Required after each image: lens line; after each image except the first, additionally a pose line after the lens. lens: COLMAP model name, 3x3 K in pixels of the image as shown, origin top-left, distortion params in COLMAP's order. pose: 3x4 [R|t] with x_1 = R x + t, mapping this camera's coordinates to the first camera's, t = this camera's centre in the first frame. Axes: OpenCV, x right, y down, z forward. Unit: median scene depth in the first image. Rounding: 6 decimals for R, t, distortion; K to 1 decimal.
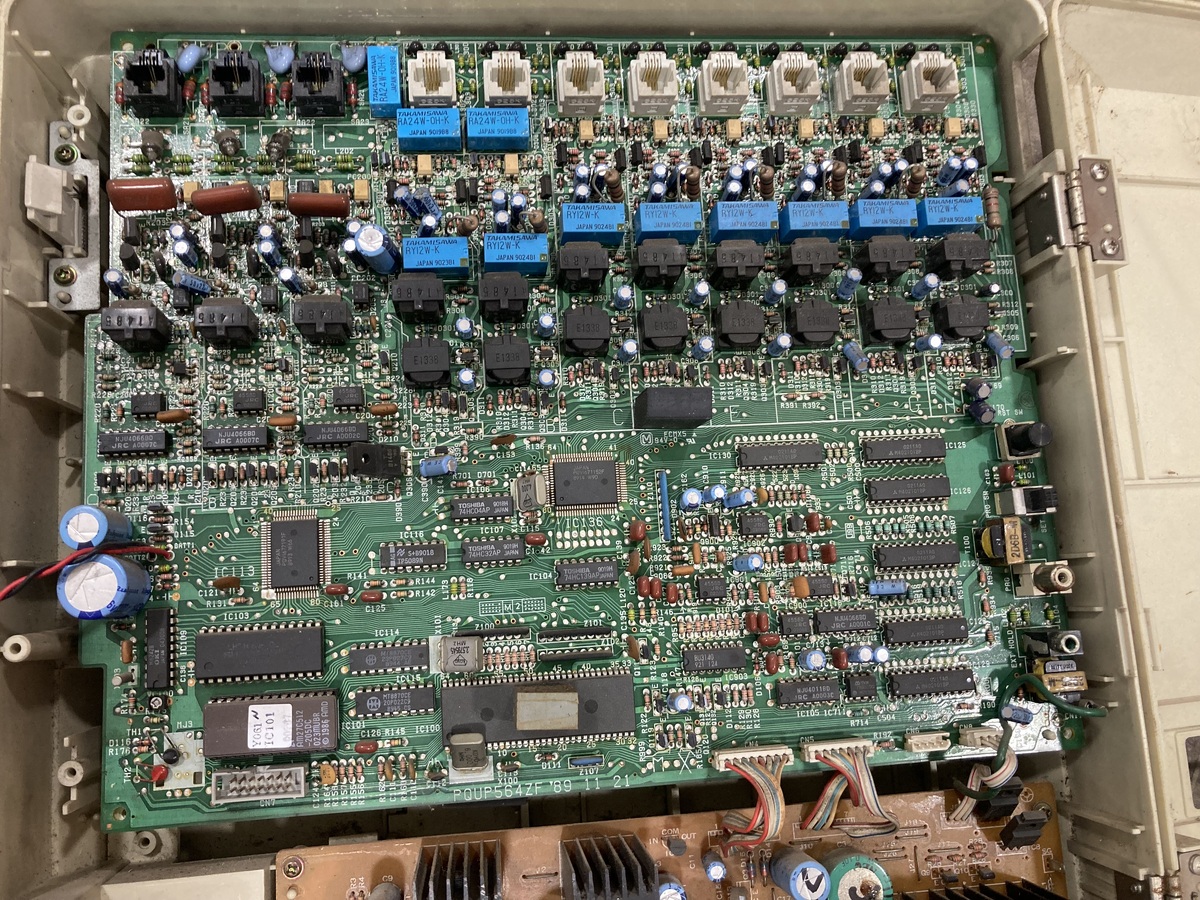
lens RADIAL K [[988.3, 0, 603.0], [0, 988.3, 442.0], [0, 0, 1]] dist [0.011220, -0.015210]
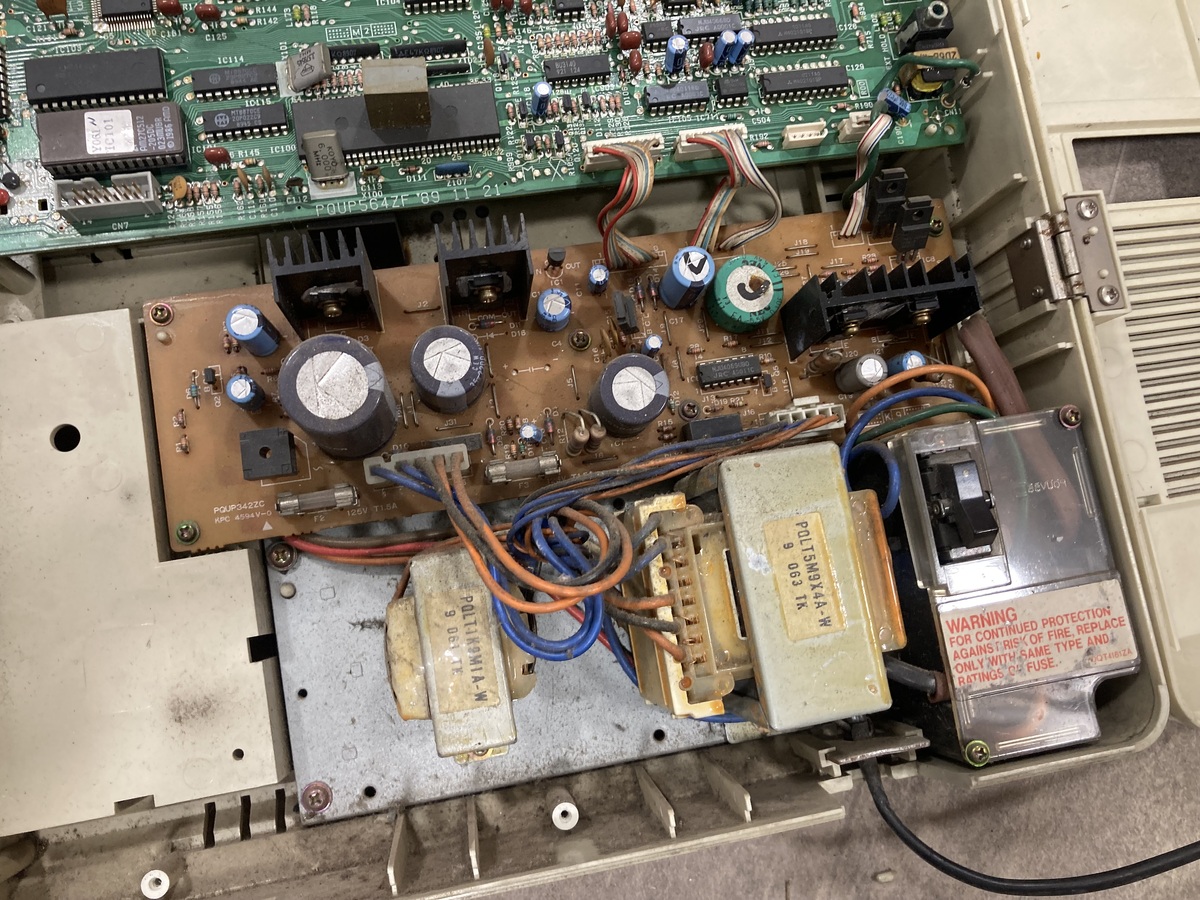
lens RADIAL K [[988.3, 0, 600.0], [0, 988.3, 448.5], [0, 0, 1]] dist [0.011220, -0.015210]
pose [[0.994230, -0.105344, 0.020254, 0.075066], [0.104771, 0.994116, 0.027518, 0.556642], [-0.023034, -0.025238, 0.999416, 0.023554]]
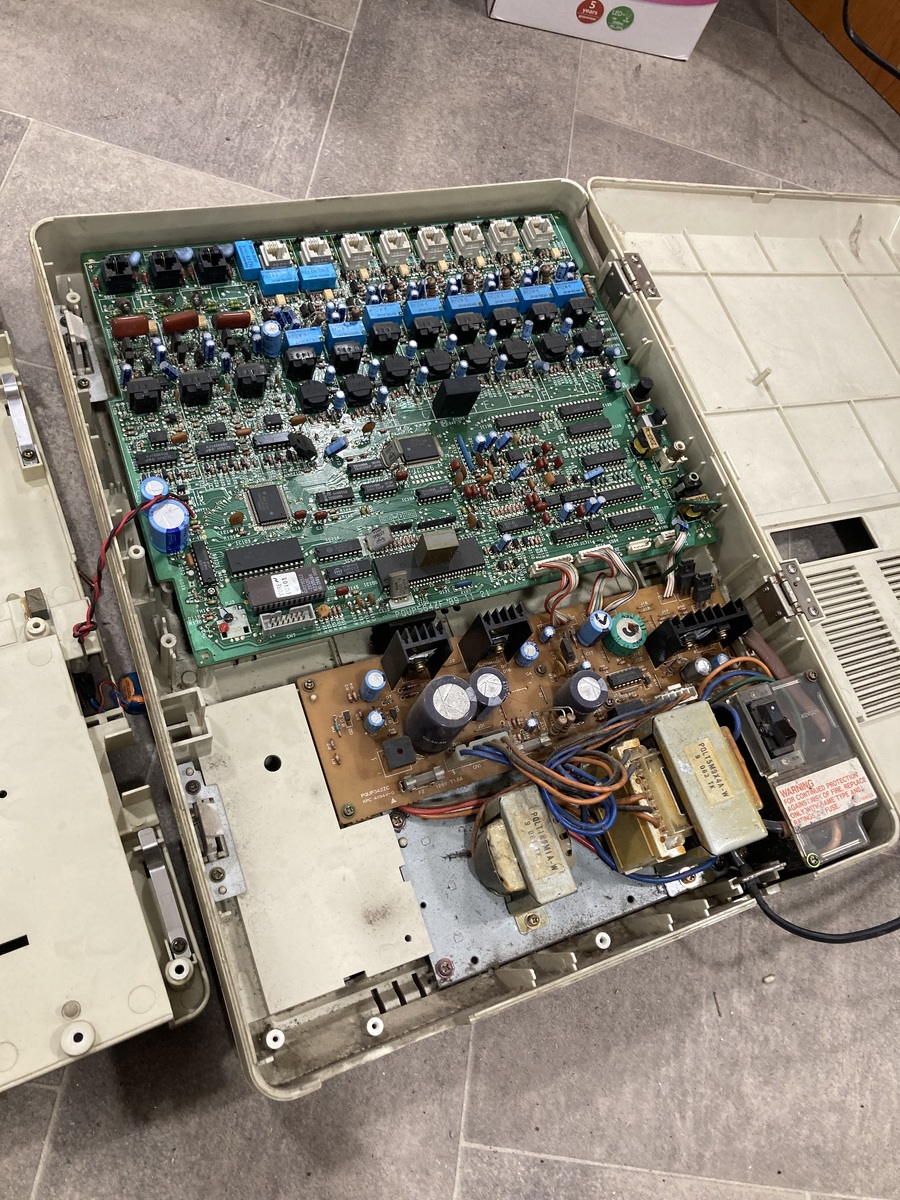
lens RADIAL K [[988.3, 0, 455.6], [0, 988.3, 597.1], [0, 0, 1]] dist [0.011220, -0.015210]
pose [[0.947389, -0.205529, 0.245380, -0.435284], [0.253887, 0.949367, -0.185050, 0.628624], [-0.194923, 0.237613, 0.951601, -0.597013]]
